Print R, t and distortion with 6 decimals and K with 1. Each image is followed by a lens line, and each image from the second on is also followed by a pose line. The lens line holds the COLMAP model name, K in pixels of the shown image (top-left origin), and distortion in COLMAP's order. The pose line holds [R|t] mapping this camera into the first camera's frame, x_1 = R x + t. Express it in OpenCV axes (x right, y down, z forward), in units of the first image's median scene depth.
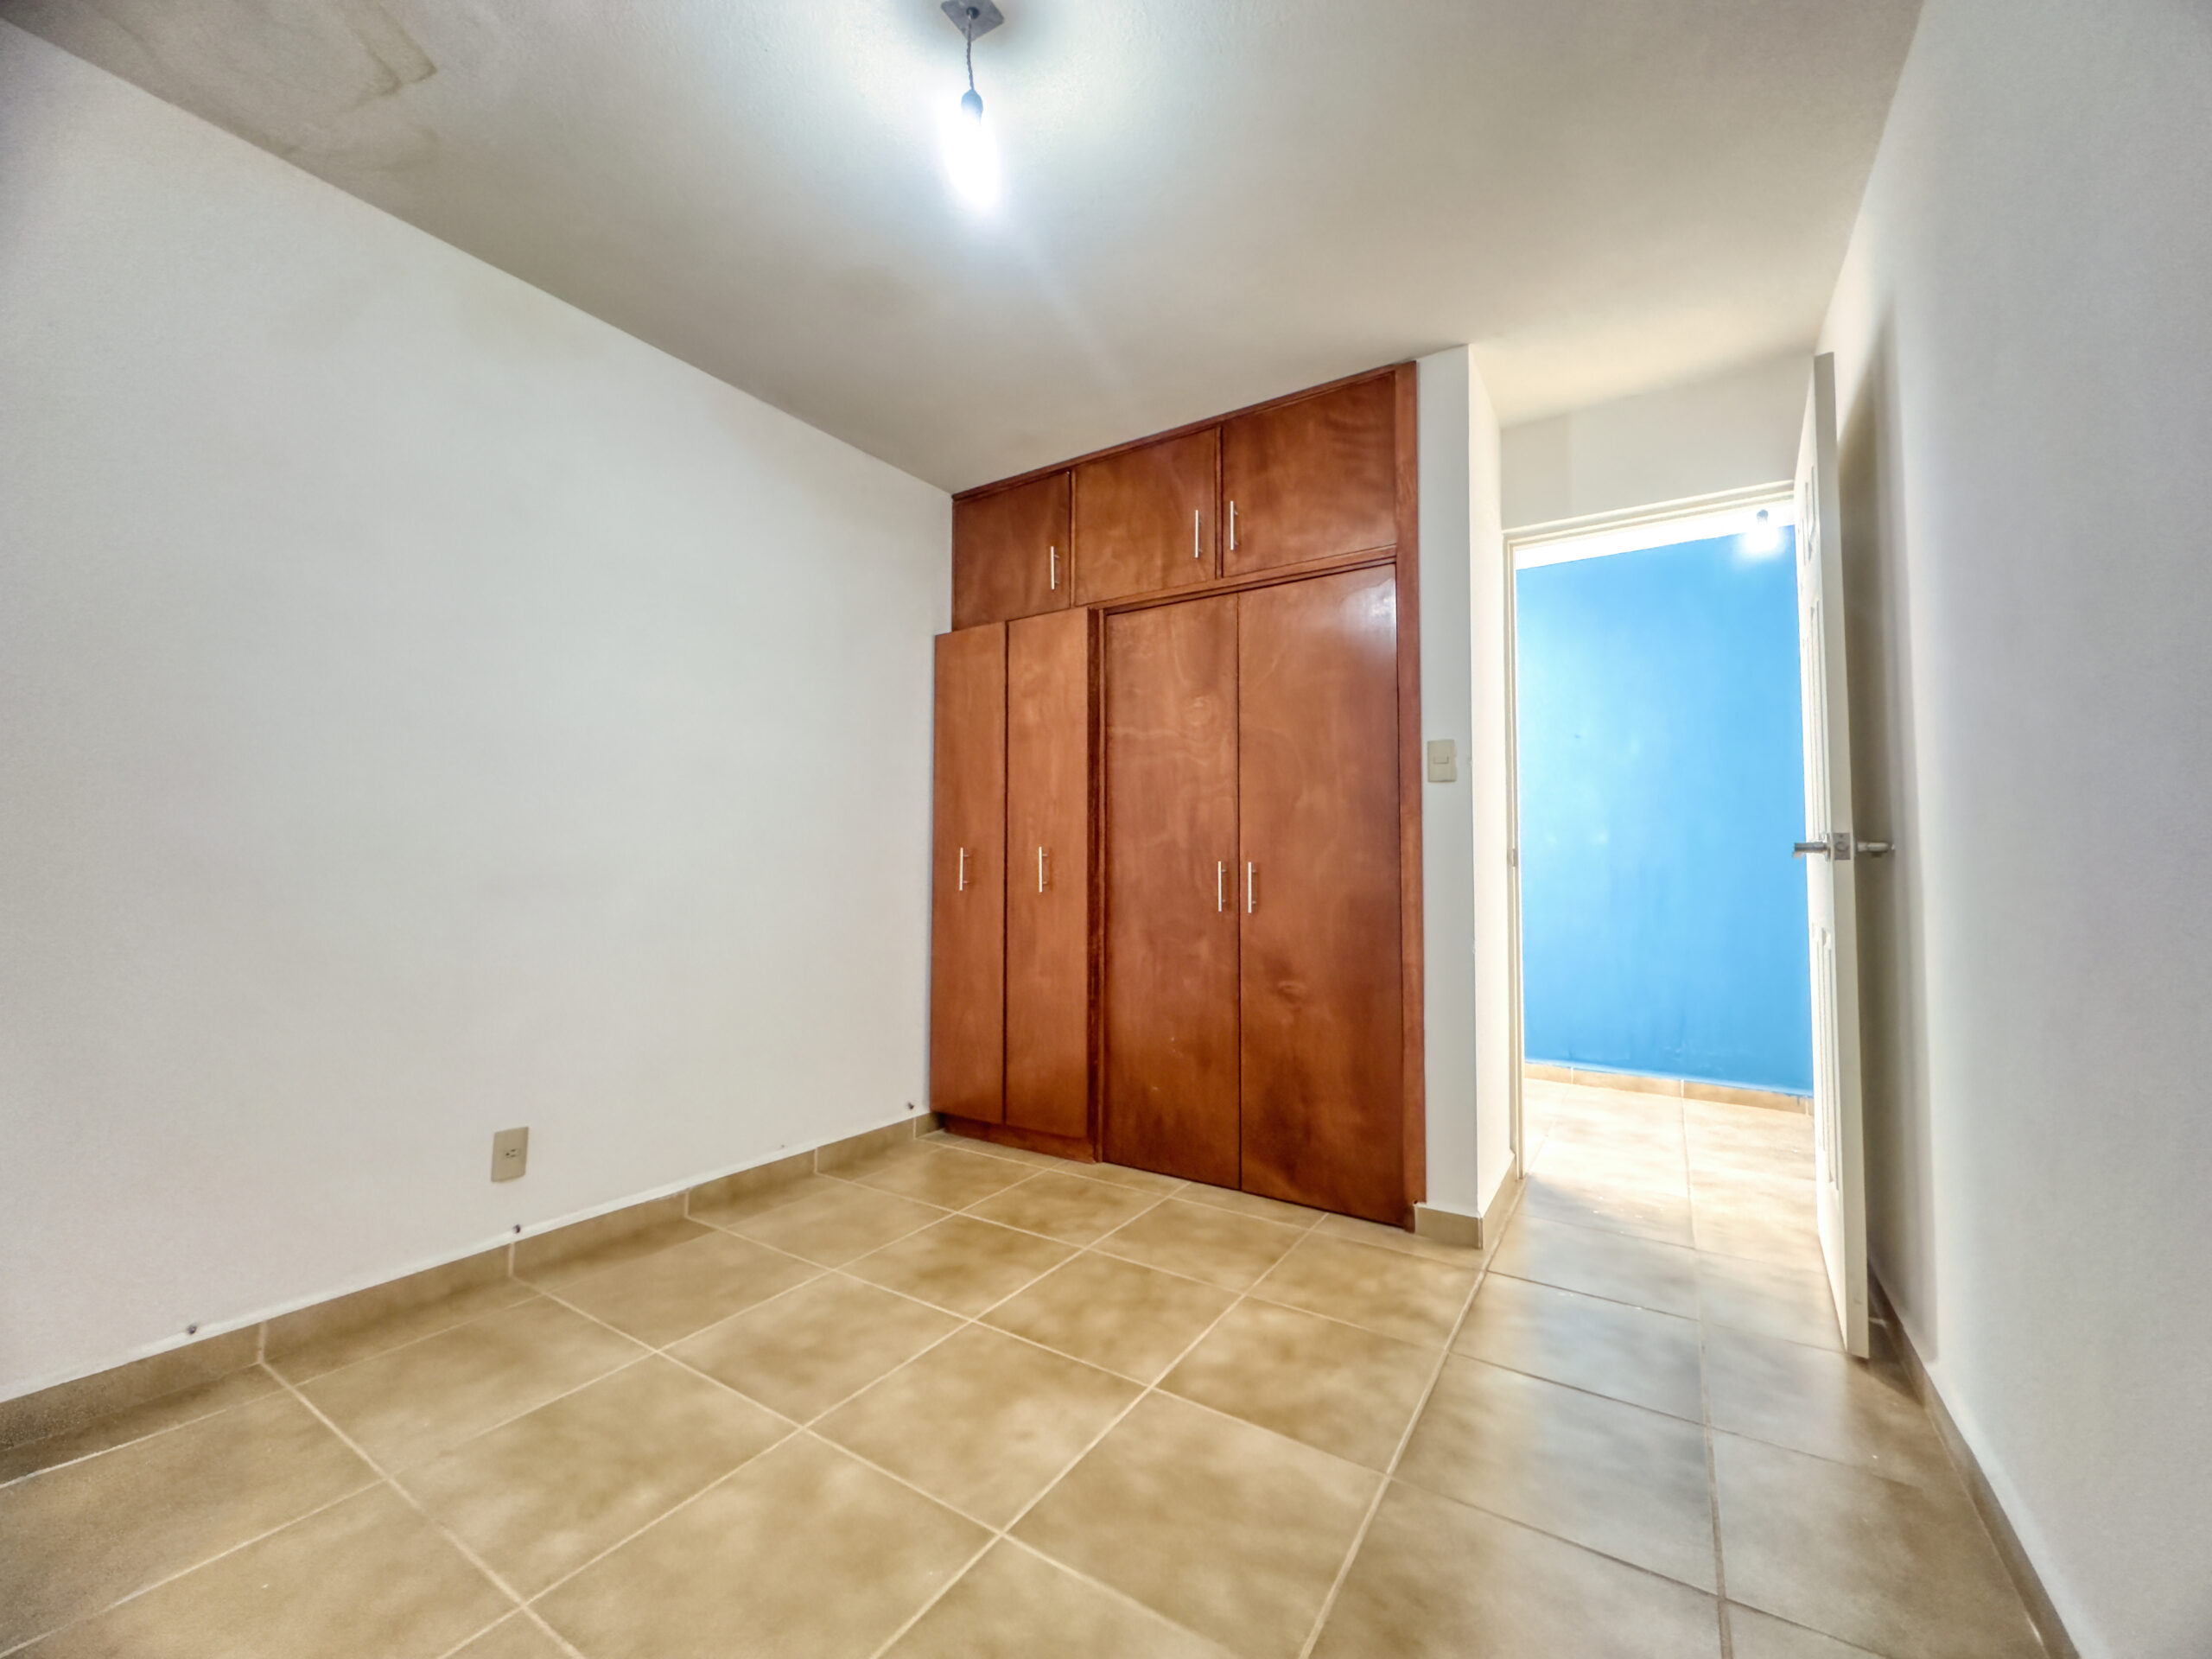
lens RADIAL K [[884.2, 0, 1110.7], [0, 884.2, 826.8], [0, 0, 1]] dist [-0.002804, 0.000070]
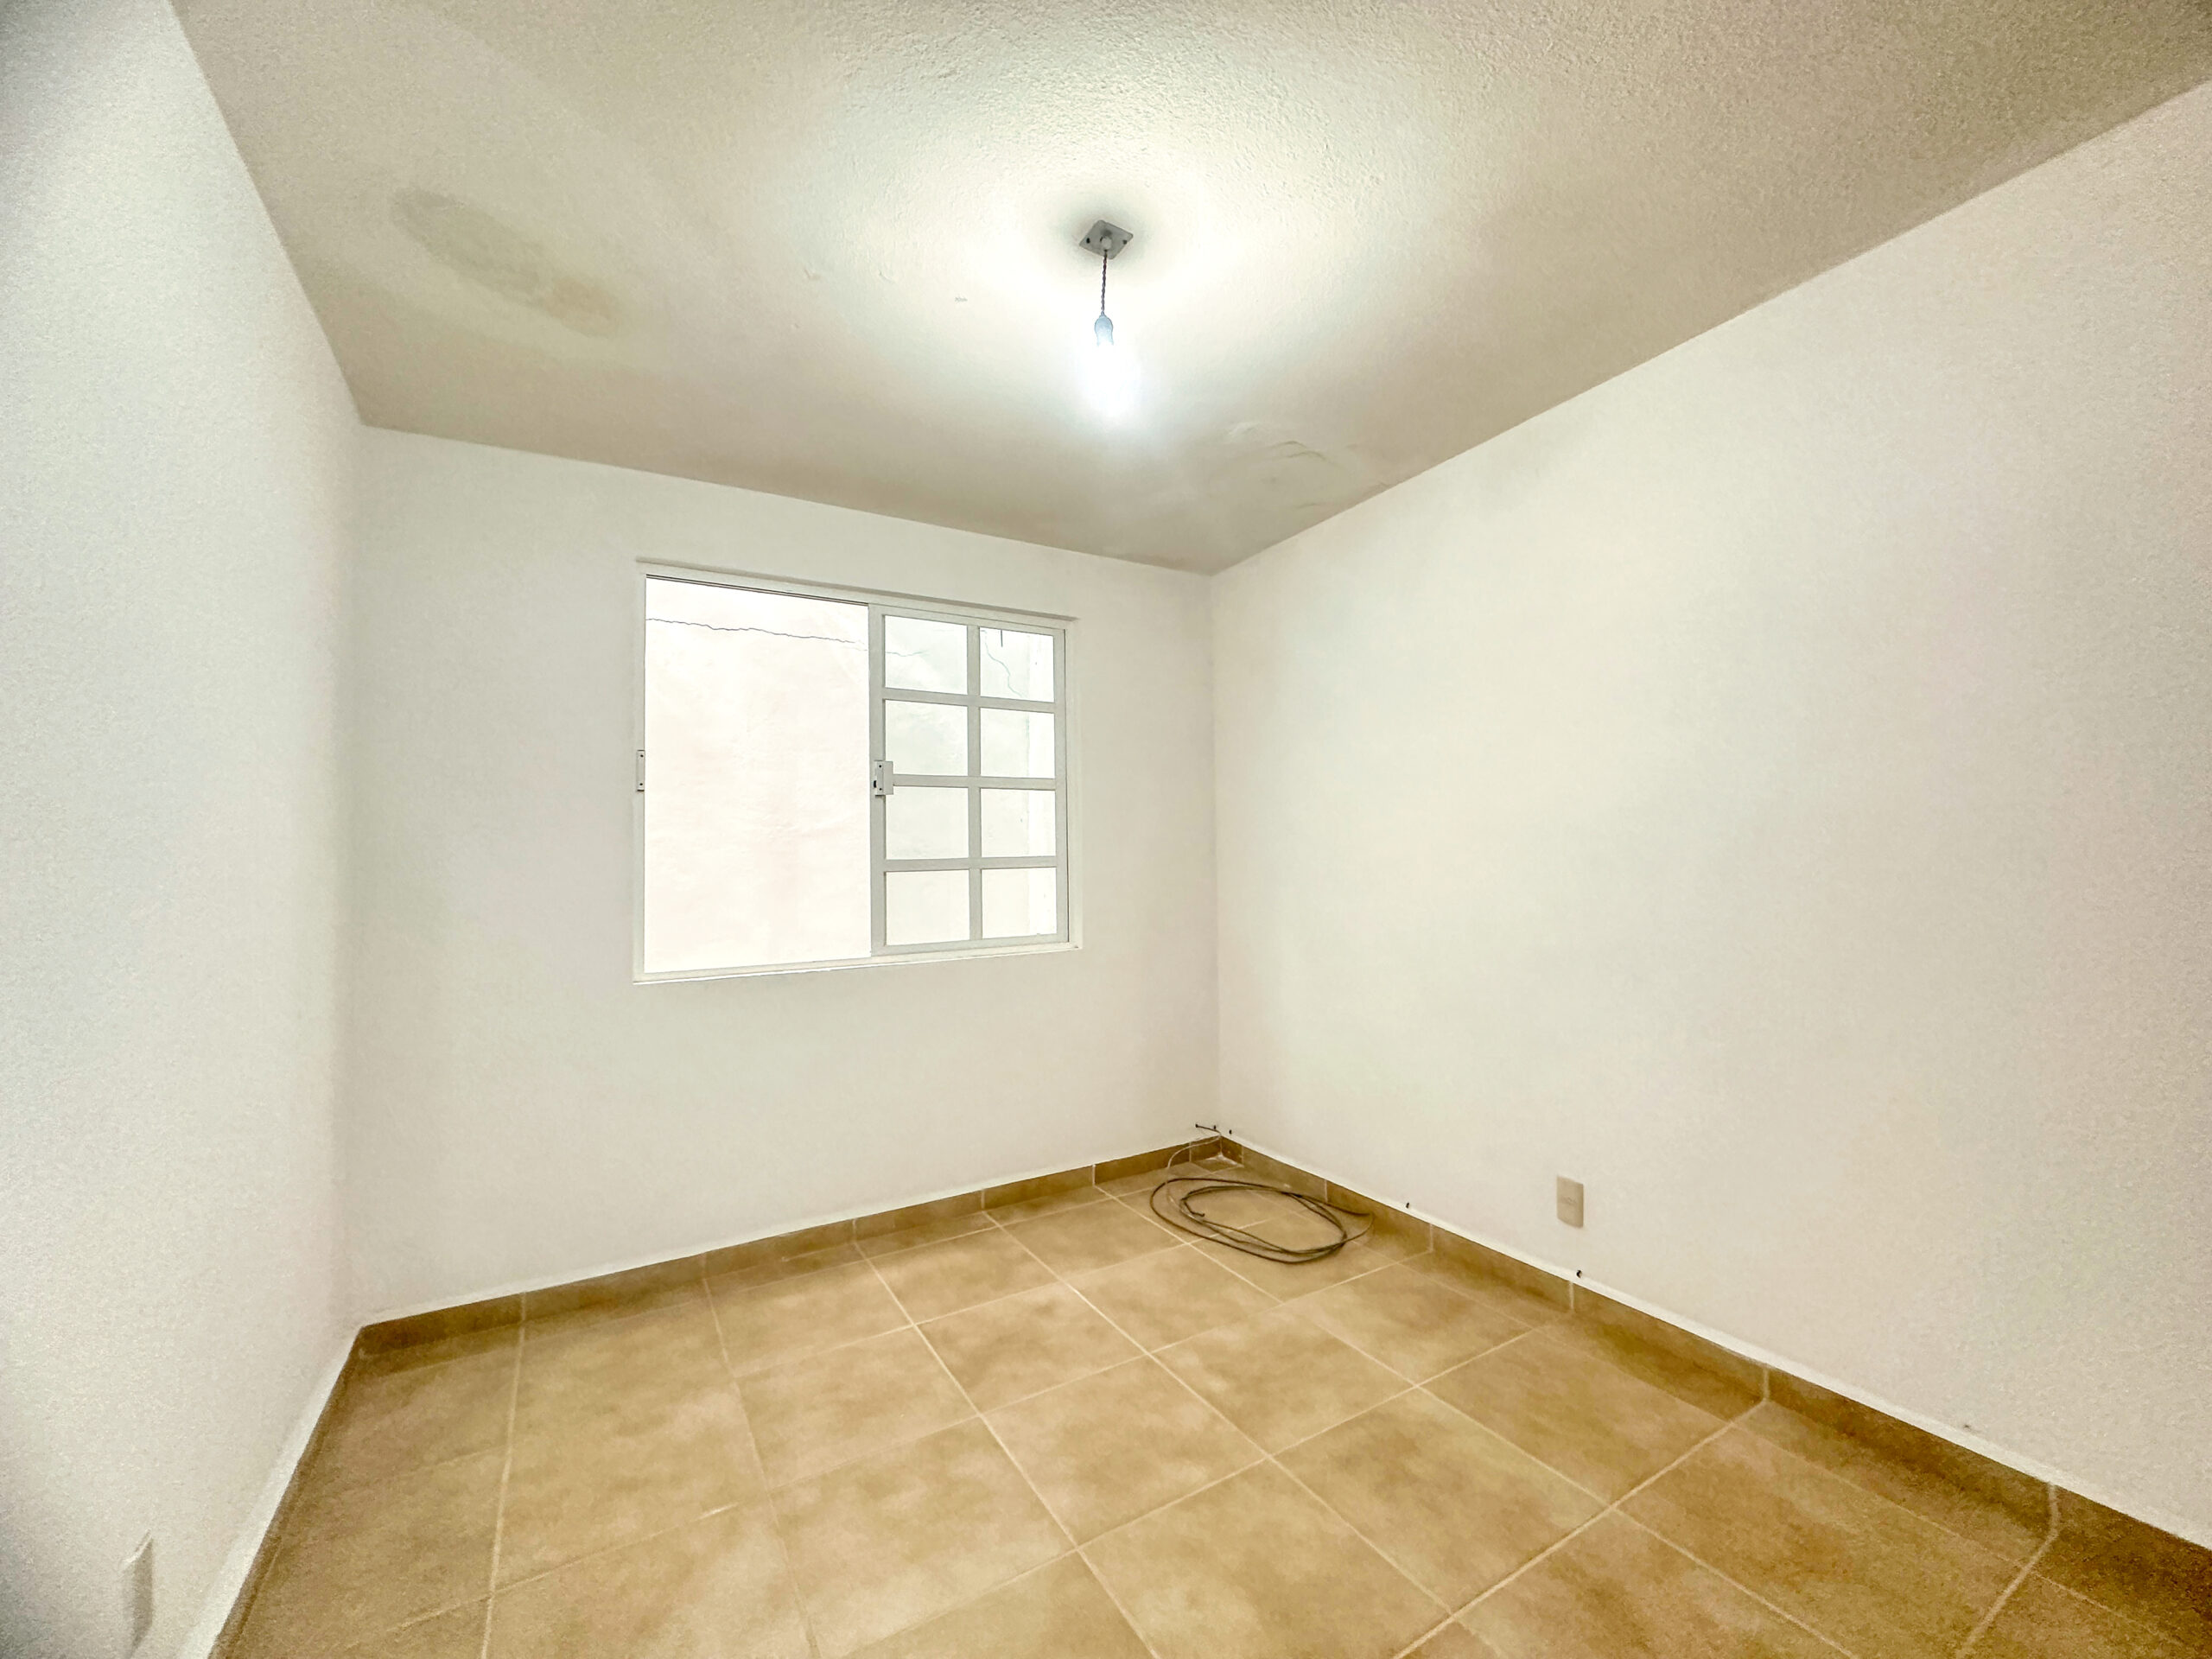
lens RADIAL K [[884.2, 0, 1114.6], [0, 884.2, 842.8], [0, 0, 1]] dist [-0.002804, 0.000070]
pose [[-0.440837, -0.013047, -0.897492, 0.509843], [0.056924, 0.997475, -0.042460, -0.059970], [0.895780, -0.069807, -0.438981, 0.880218]]
